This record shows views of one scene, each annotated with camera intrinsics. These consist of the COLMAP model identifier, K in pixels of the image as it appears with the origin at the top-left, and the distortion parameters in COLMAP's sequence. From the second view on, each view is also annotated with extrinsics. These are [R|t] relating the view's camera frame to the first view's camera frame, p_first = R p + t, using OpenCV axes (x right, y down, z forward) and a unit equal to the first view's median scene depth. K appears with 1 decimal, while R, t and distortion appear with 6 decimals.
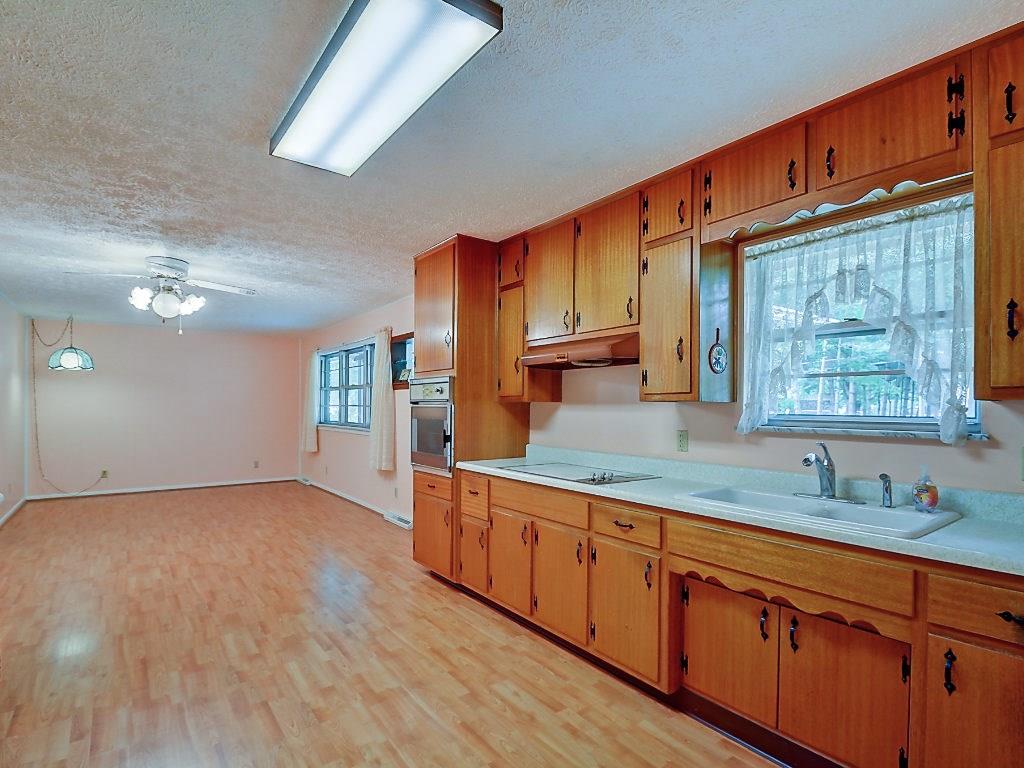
lens RADIAL K [[523.4, 0, 509.5], [0, 523.4, 402.7], [0, 0, 1]] dist [0.002422, 0.000175]
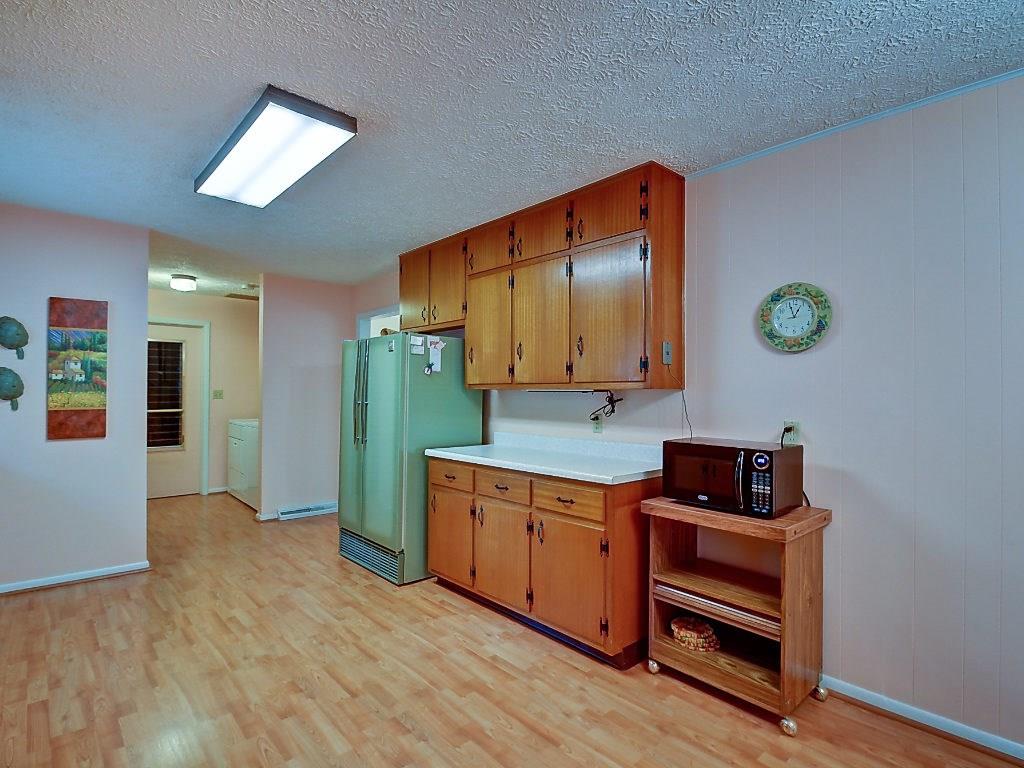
lens RADIAL K [[519.7, 0, 509.9], [0, 519.7, 393.4], [0, 0, 1]] dist [0.000333, -0.009130]
pose [[-0.995322, -0.012038, -0.095864, -0.556488], [-0.012130, 0.999926, 0.000377, 0.006619], [0.095853, 0.001538, -0.995394, 1.684853]]
